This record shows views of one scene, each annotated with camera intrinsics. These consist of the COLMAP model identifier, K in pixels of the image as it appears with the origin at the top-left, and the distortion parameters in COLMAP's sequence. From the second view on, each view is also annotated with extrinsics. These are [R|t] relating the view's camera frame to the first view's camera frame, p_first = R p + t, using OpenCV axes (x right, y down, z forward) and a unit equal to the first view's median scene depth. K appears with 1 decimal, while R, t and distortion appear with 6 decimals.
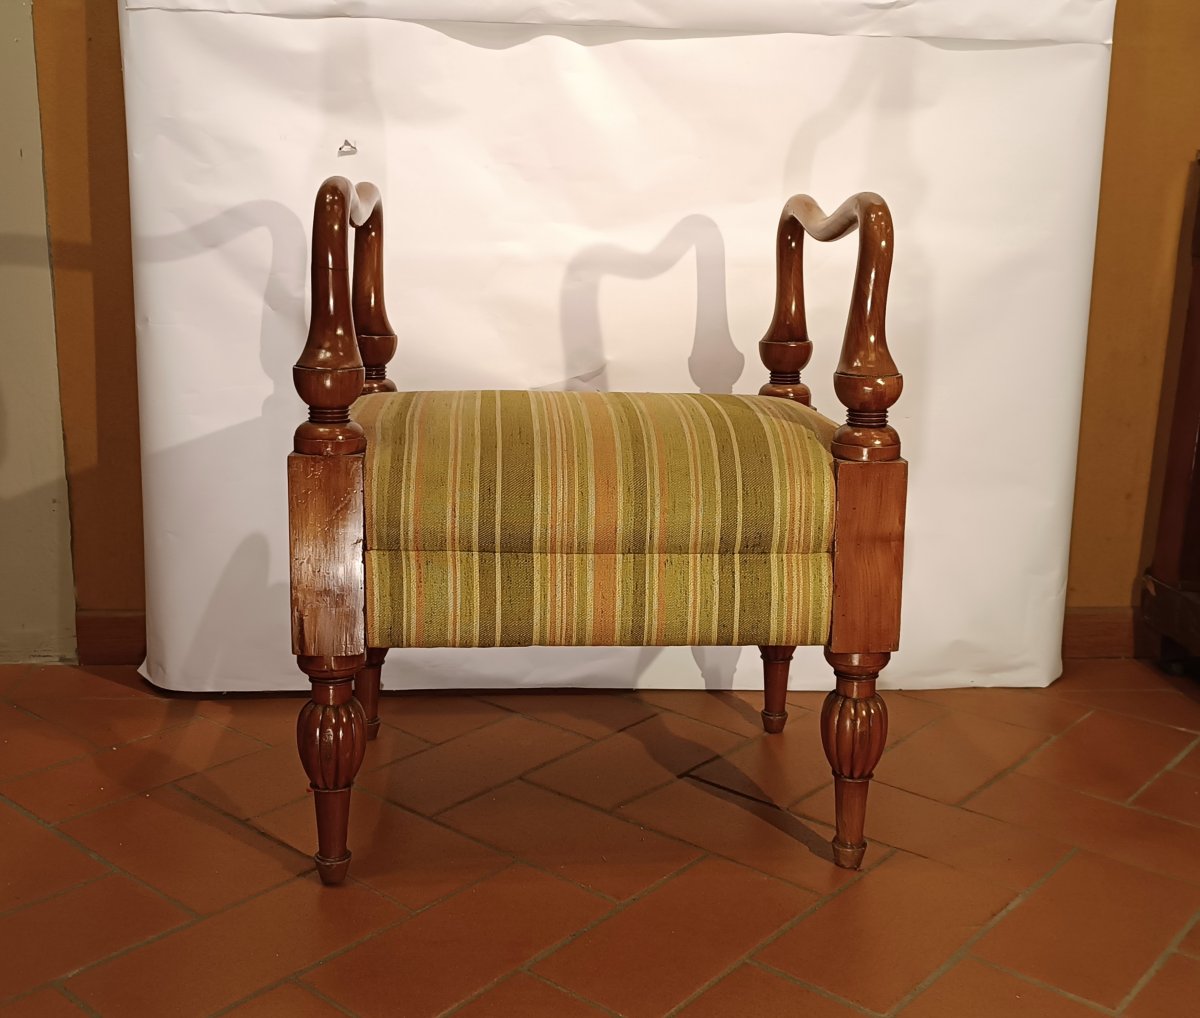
lens RADIAL K [[1313.7, 0, 594.7], [0, 1313.7, 510.6], [0, 0, 1]] dist [0.015949, 0.000000]
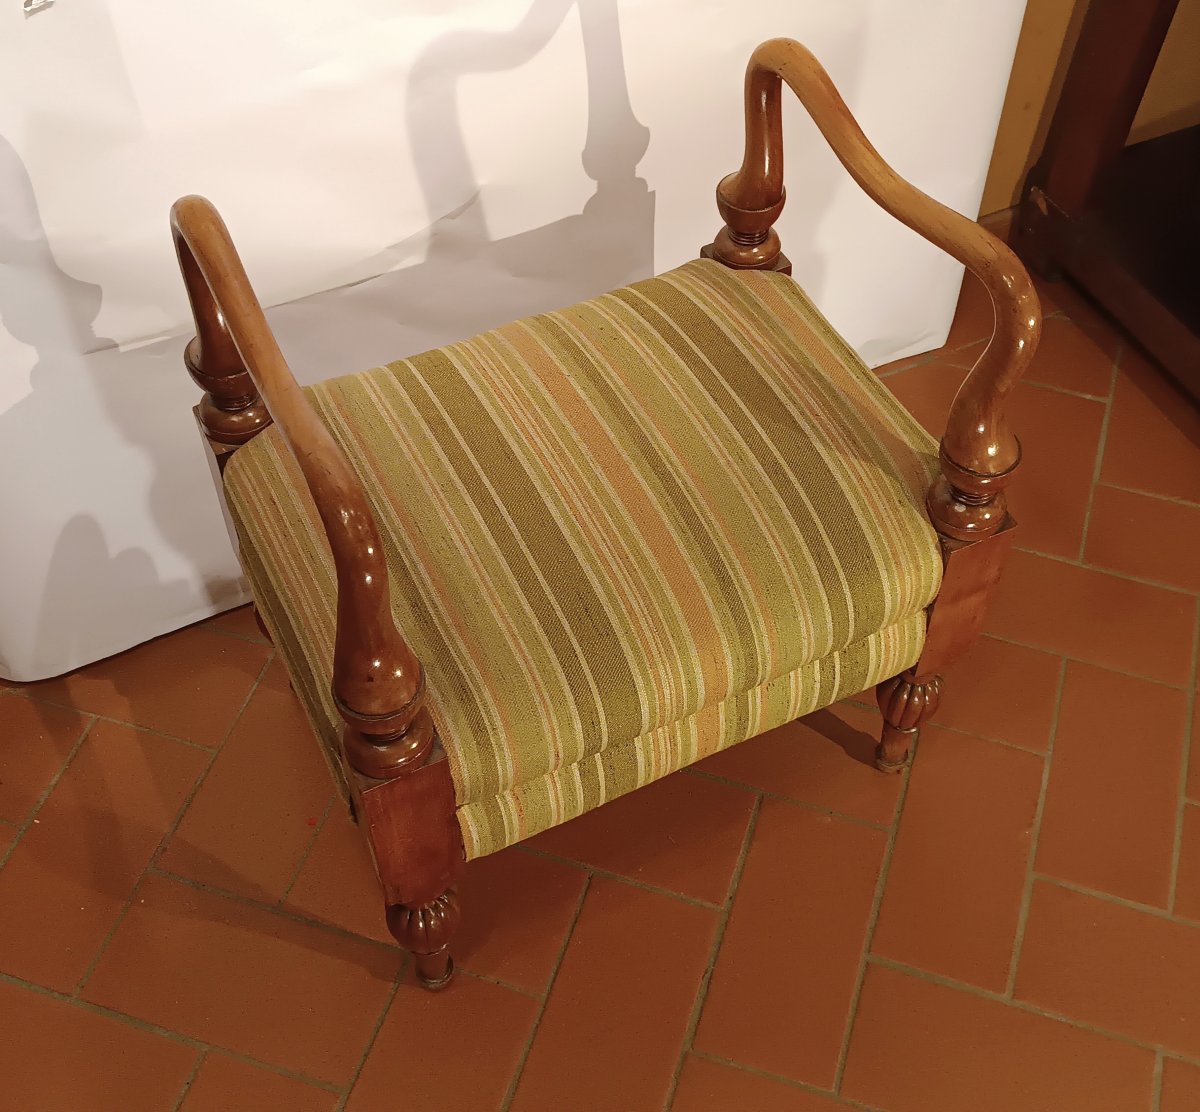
lens RADIAL K [[1430.6, 0, 603.7], [0, 1430.6, 567.5], [0, 0, 1]] dist [-0.000827, 0.000000]
pose [[0.924581, -0.308780, 0.223169, -0.179236], [0.089937, 0.746109, 0.659721, -0.500772], [-0.370218, -0.589895, 0.717609, 0.296948]]
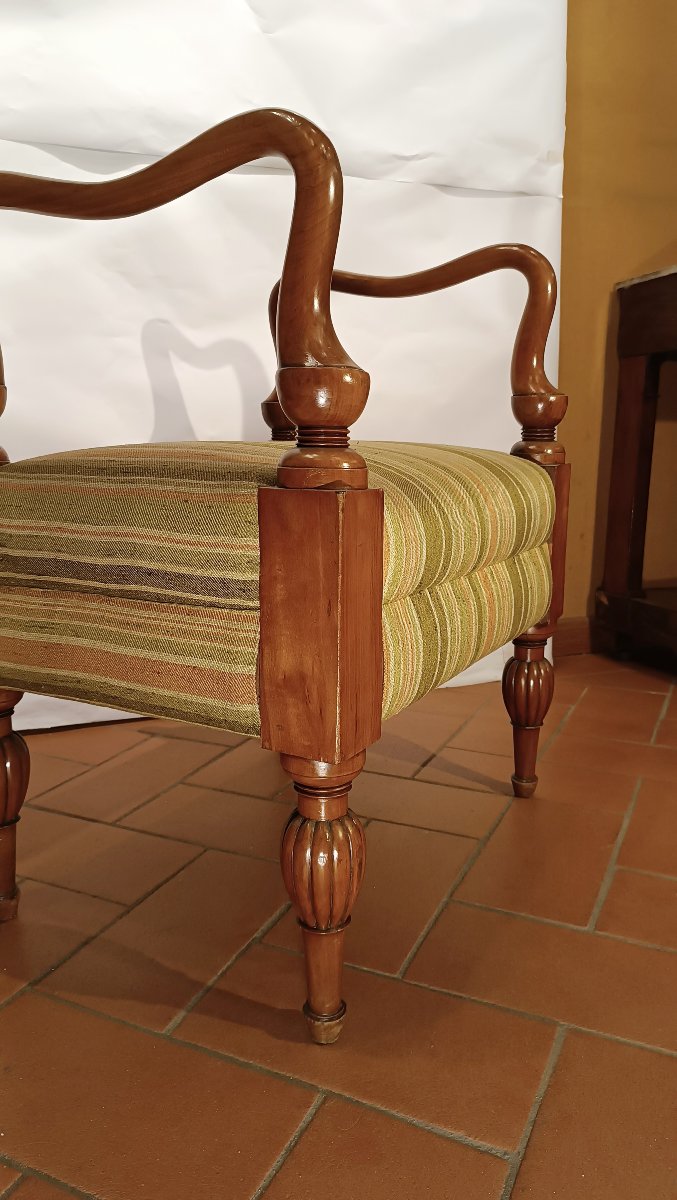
lens RADIAL K [[871.7, 0, 323.2], [0, 871.7, 604.9], [0, 0, 1]] dist [0.013048, -0.025564]
pose [[0.965558, -0.070875, 0.250349, -0.109776], [0.078517, 0.996699, -0.020659, 0.069513], [-0.248058, 0.039604, 0.967935, 0.211933]]
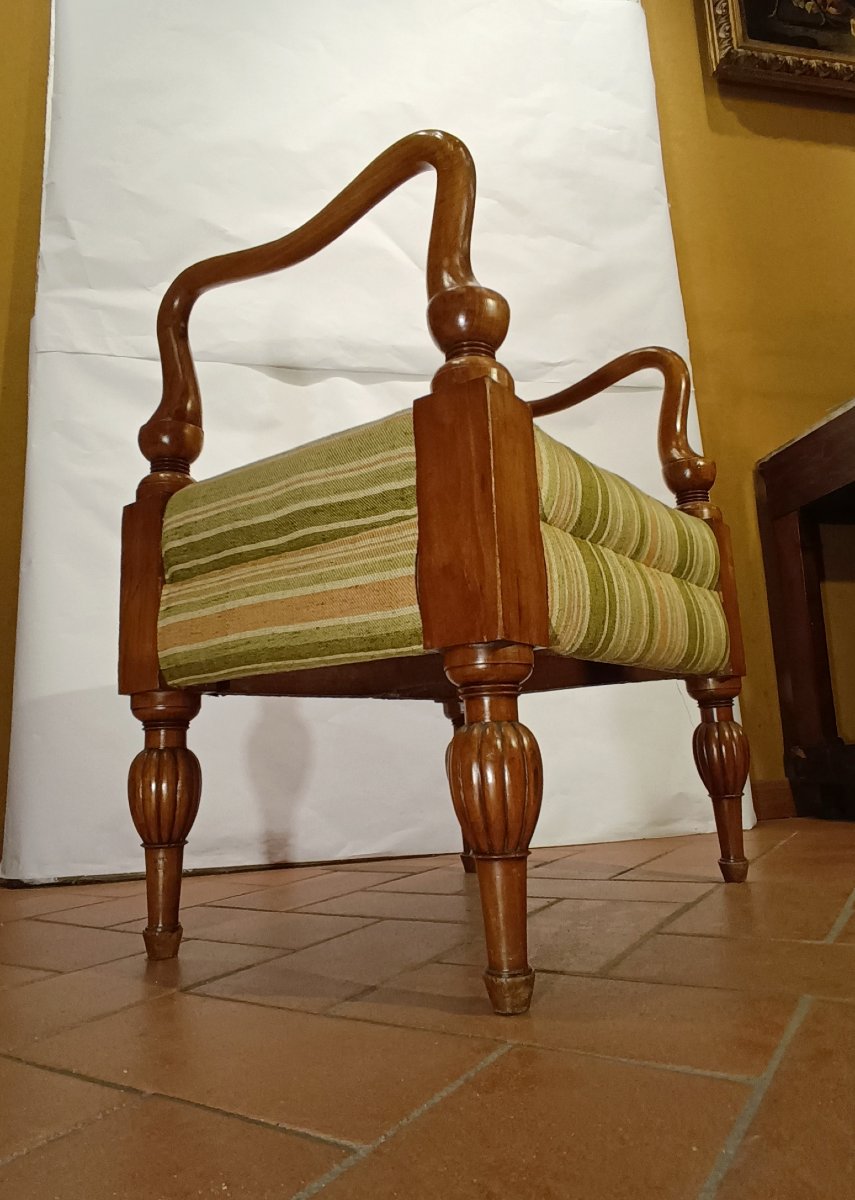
lens RADIAL K [[820.1, 0, 408.5], [0, 820.1, 607.6], [0, 0, 1]] dist [-0.009093, -0.000993]
pose [[0.988606, -0.039230, 0.145324, -0.100842], [0.092972, 0.918412, -0.384547, 0.237761], [-0.118382, 0.393676, 0.911595, 0.267195]]
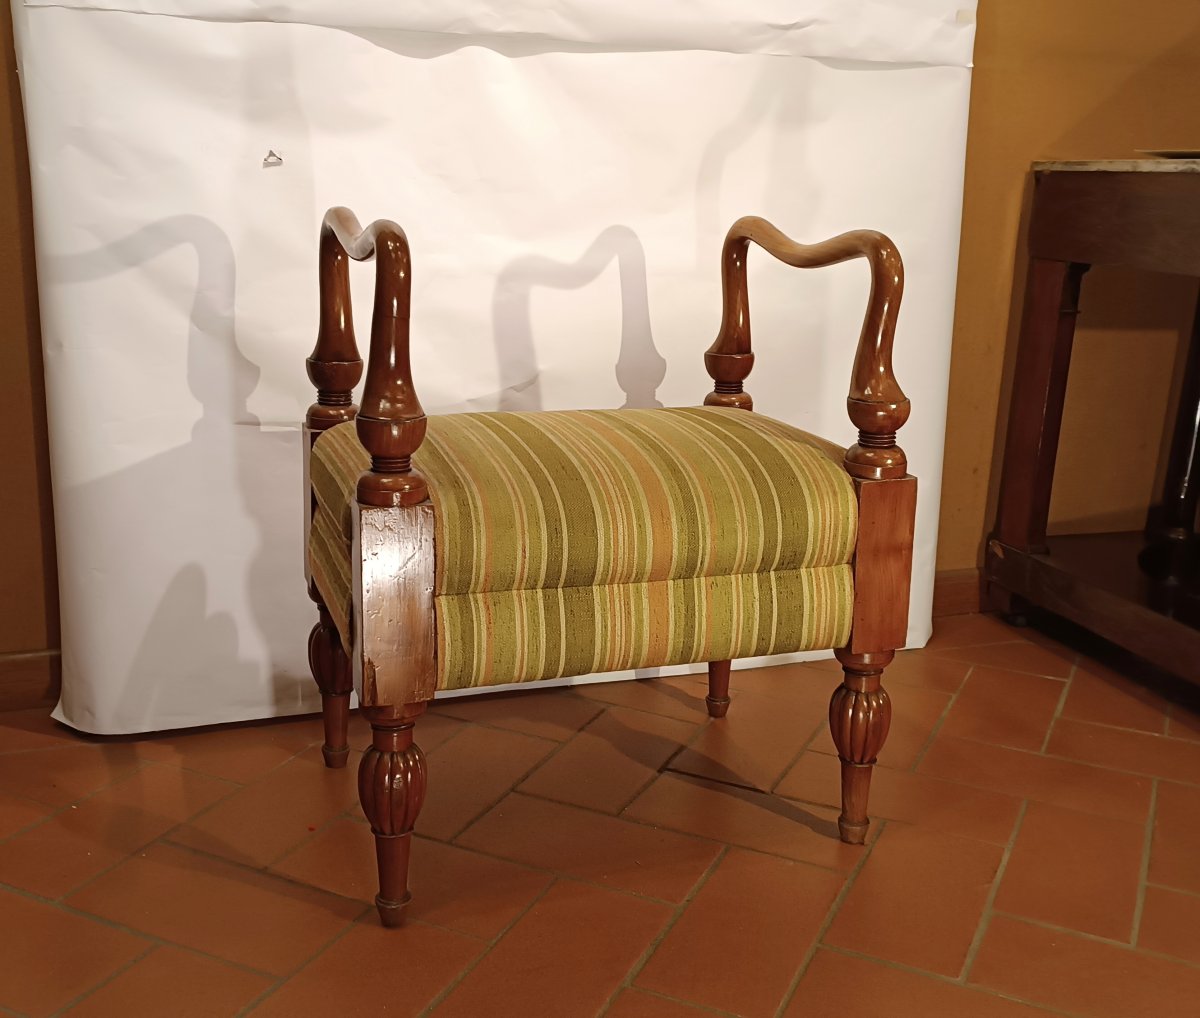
lens RADIAL K [[1313.7, 0, 594.3], [0, 1313.7, 508.6], [0, 0, 1]] dist [0.015949, 0.000000]
pose [[0.965164, -0.060171, 0.254631, -0.227398], [0.048763, 0.997513, 0.050884, -0.060194], [-0.257060, -0.036694, 0.965699, 0.003484]]
